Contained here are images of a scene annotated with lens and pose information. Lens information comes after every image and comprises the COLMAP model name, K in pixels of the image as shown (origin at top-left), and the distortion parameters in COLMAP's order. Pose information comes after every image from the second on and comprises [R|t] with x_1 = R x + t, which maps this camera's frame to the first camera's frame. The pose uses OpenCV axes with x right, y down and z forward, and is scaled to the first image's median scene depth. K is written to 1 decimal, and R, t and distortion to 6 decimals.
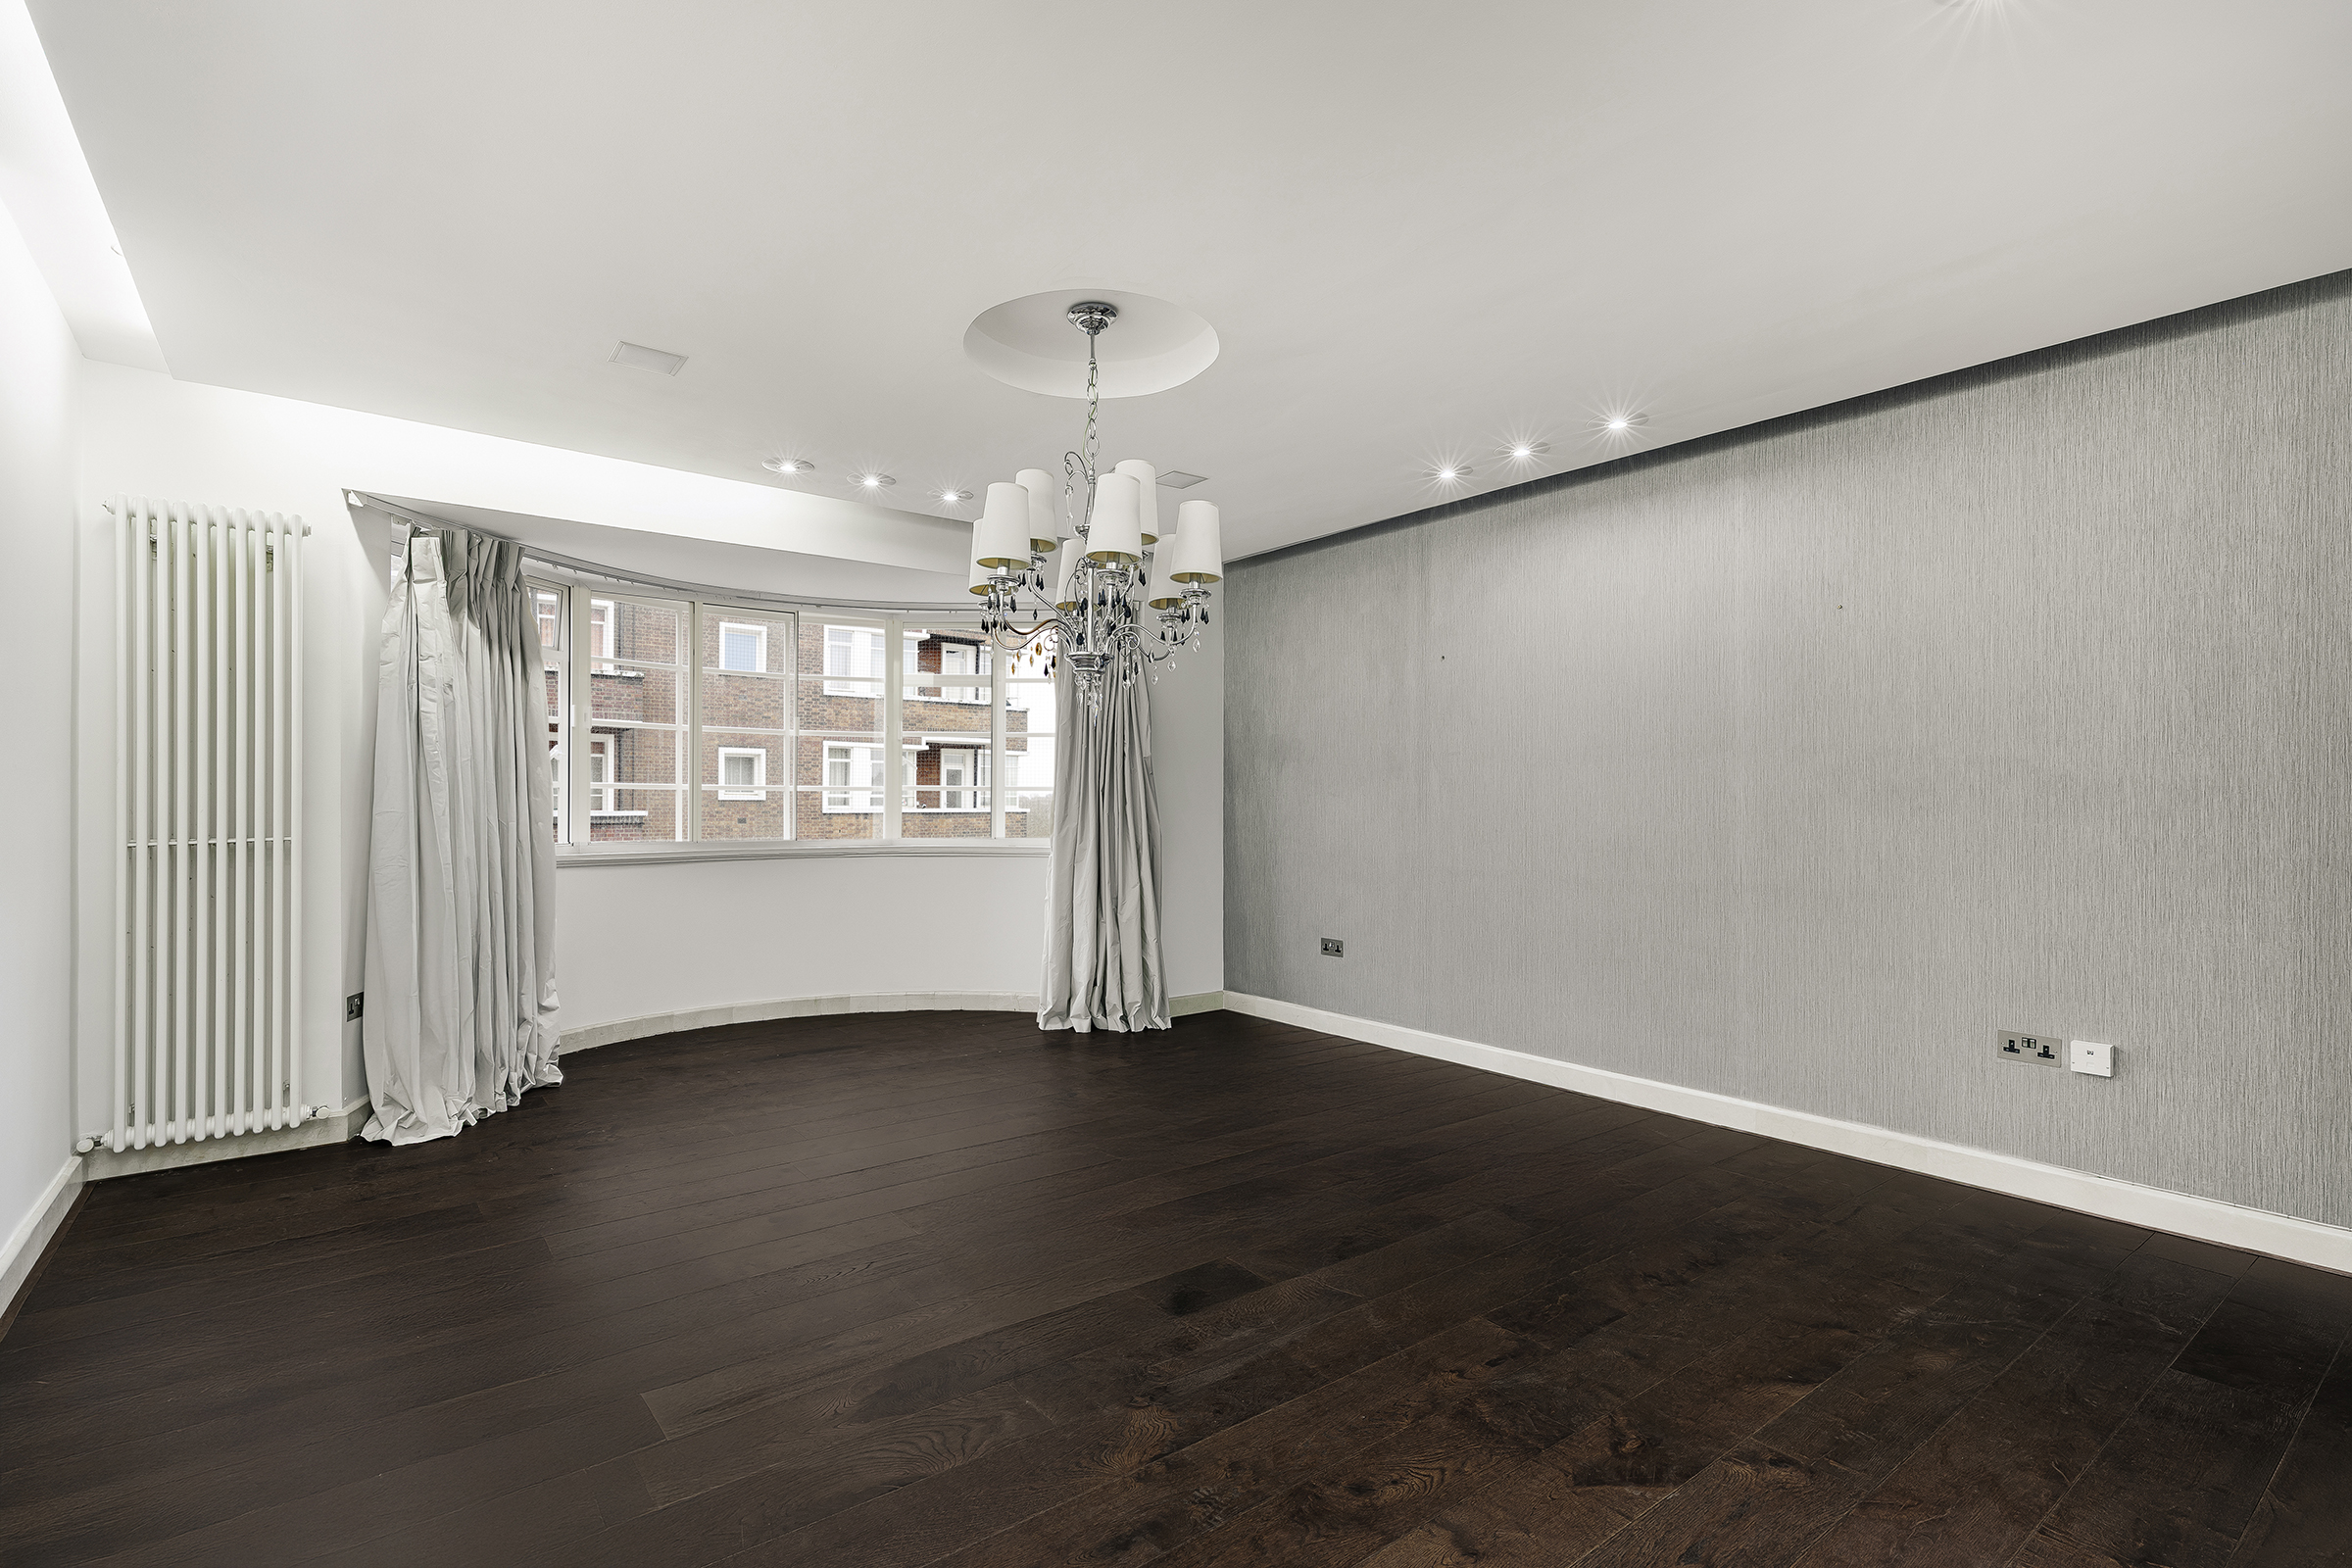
lens RADIAL K [[1073.0, 0, 1156.0], [0, 1073.0, 789.0], [0, 0, 1]] dist [0.000032, -0.000295]
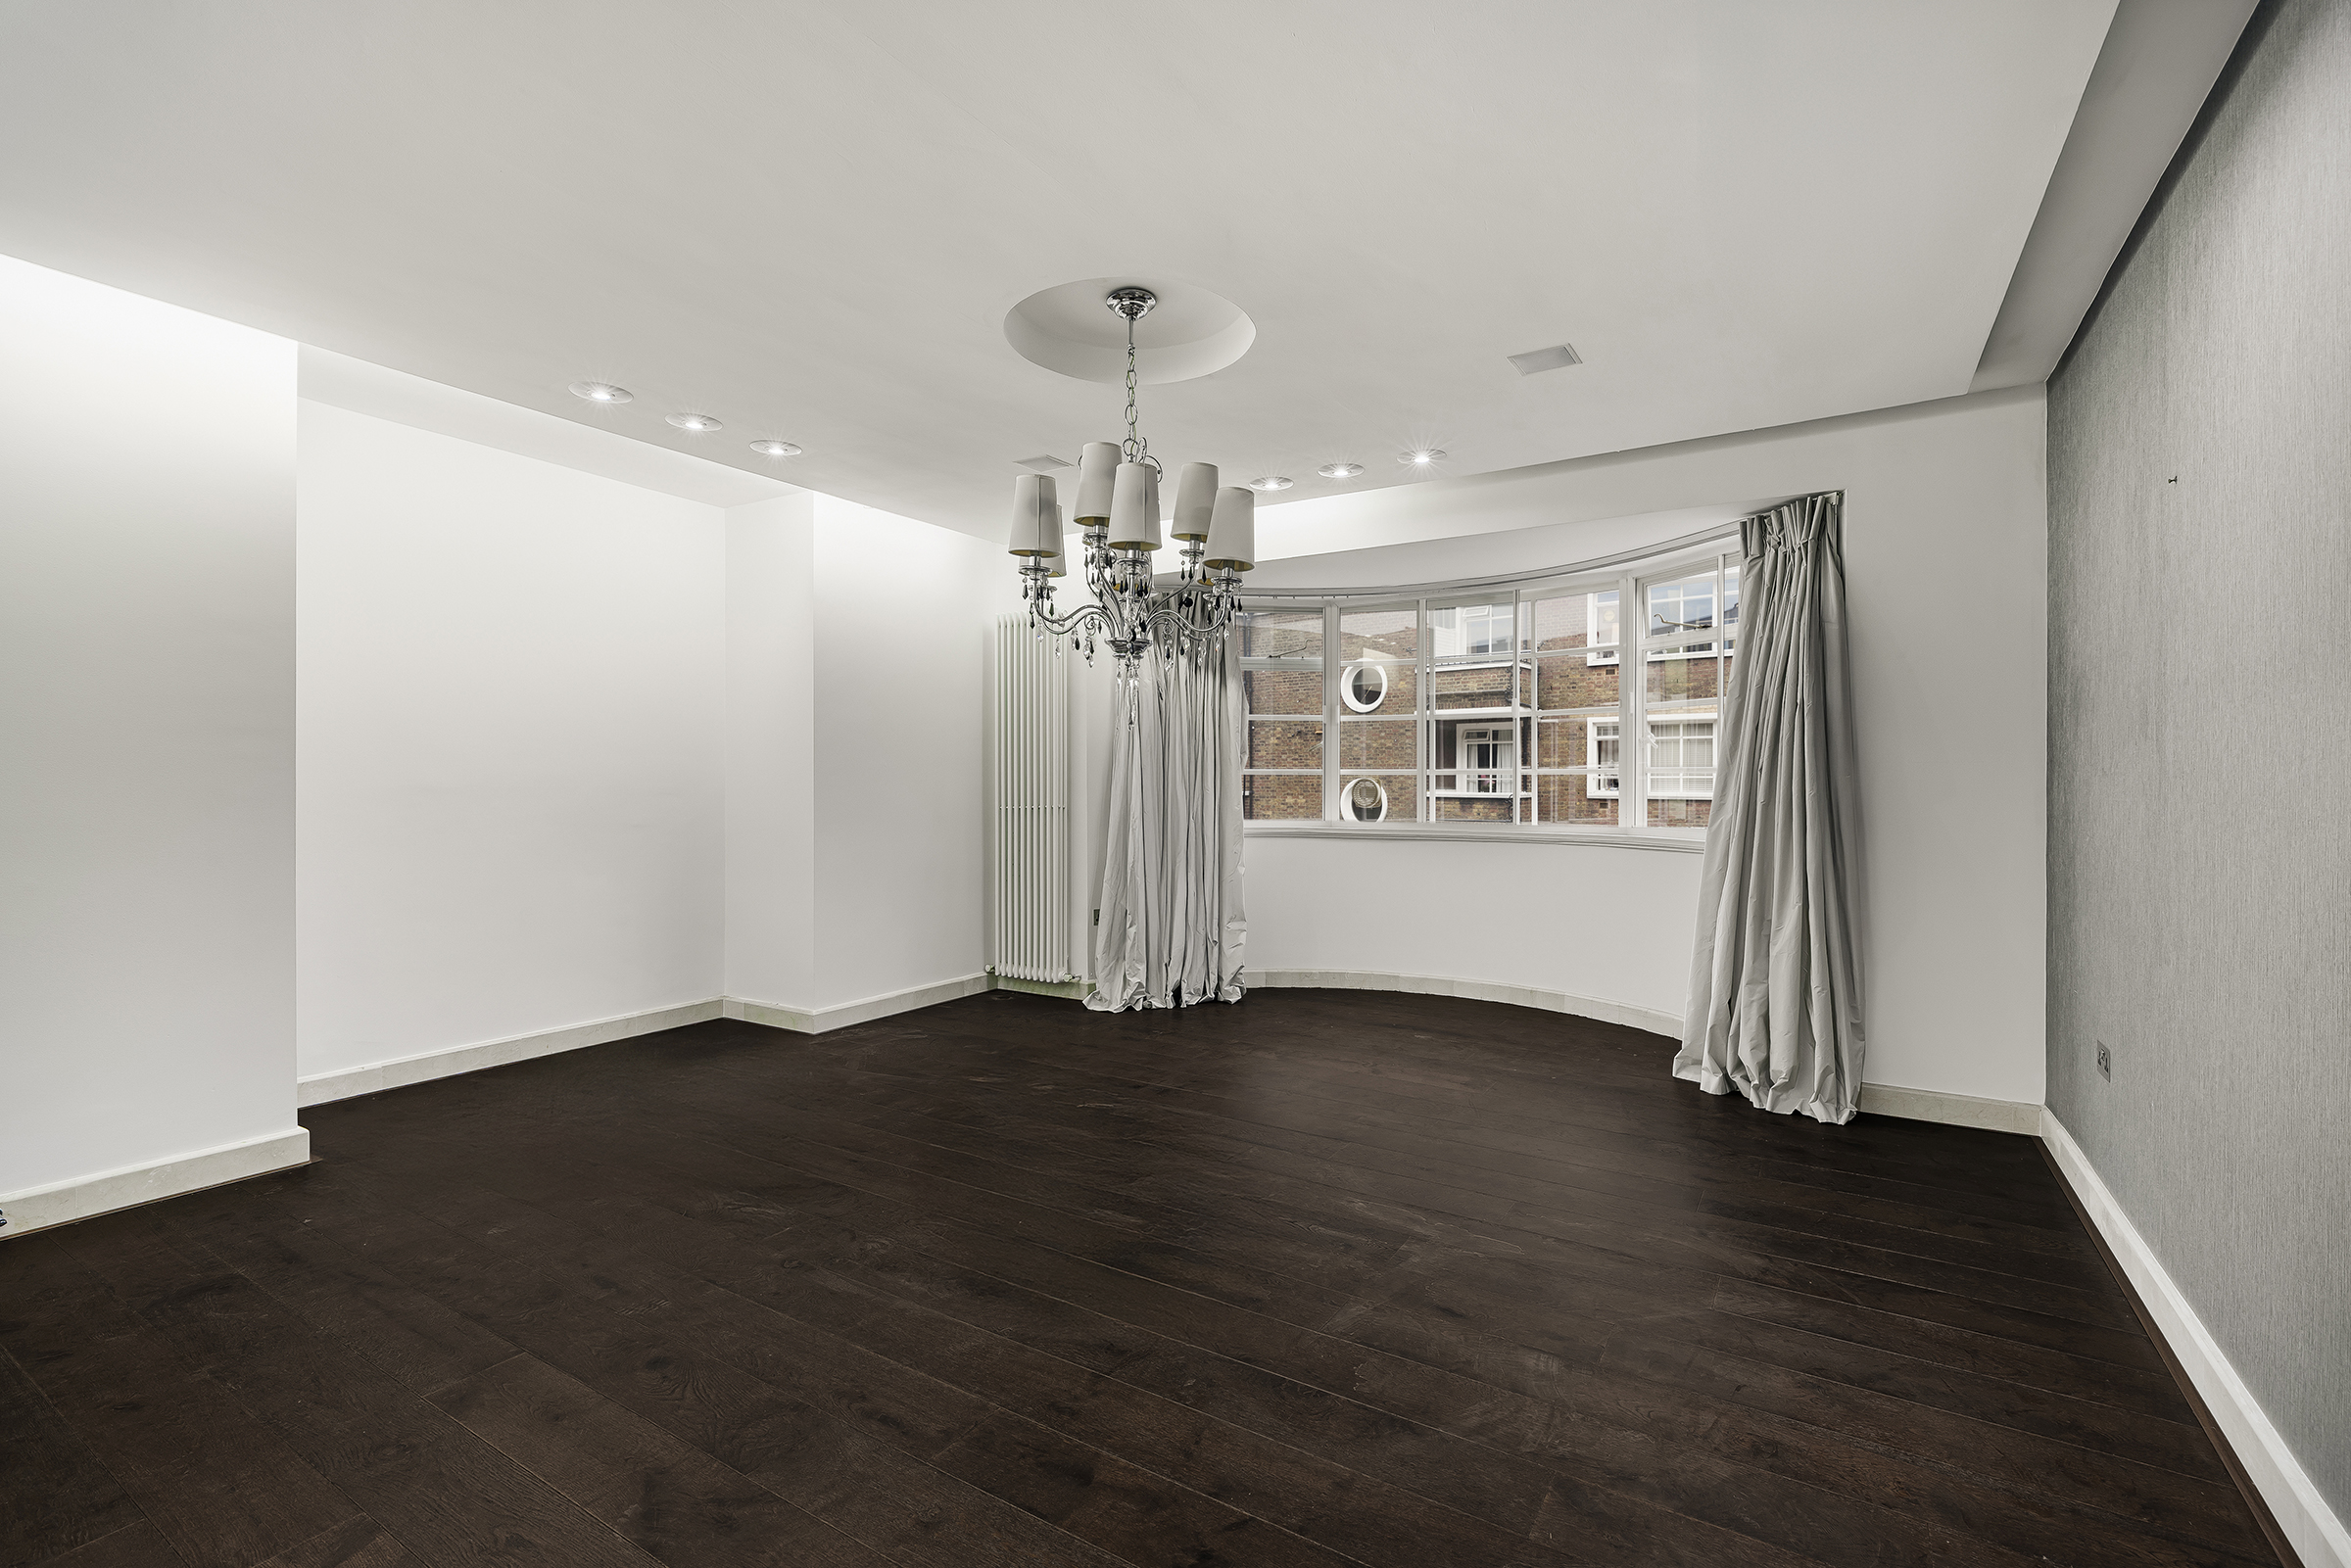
lens RADIAL K [[1072.4, 0, 1154.9], [0, 1072.4, 787.4], [0, 0, 1]] dist [0.000032, -0.000295]
pose [[0.352552, 0.005738, -0.935774, 0.573398], [0.006307, 0.999944, 0.008508, 0.003899], [0.935771, -0.008902, 0.352496, 0.424898]]
